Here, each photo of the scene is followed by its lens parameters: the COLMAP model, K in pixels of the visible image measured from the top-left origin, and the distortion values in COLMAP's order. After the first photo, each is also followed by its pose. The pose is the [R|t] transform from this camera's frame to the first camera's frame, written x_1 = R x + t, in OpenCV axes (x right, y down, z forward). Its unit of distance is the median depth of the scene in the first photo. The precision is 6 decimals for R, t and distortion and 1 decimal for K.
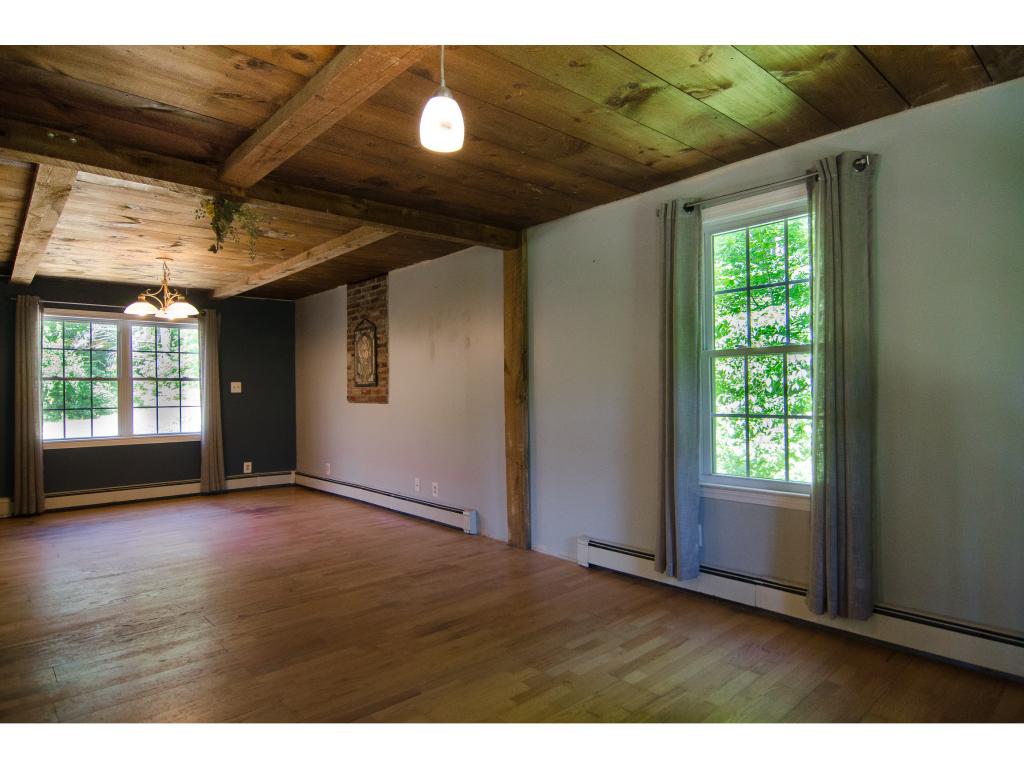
lens RADIAL K [[592.4, 0, 512.0], [0, 592.4, 384.0], [0, 0, 1]] dist [-0.000079, -0.000175]
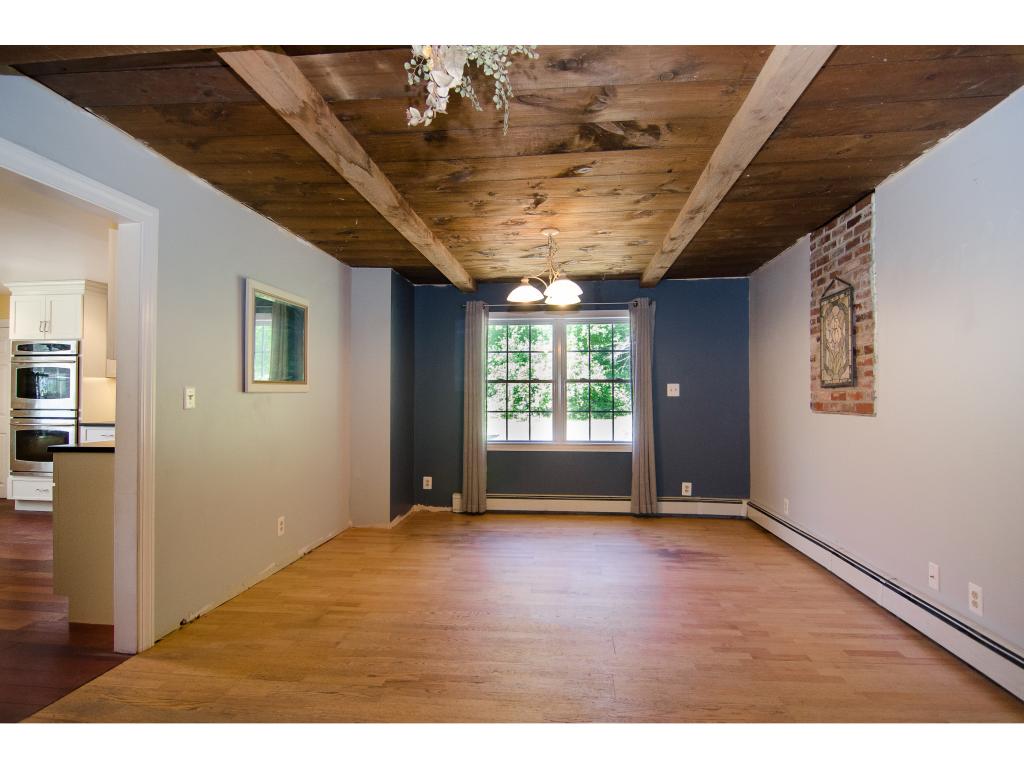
lens RADIAL K [[563.2, 0, 515.7], [0, 563.2, 389.5], [0, 0, 1]] dist [0.000646, 0.000439]
pose [[0.669423, -0.003194, -0.742874, -0.034264], [0.001987, 0.999995, -0.002509, 0.007330], [0.742879, 0.000203, 0.669426, 0.353369]]
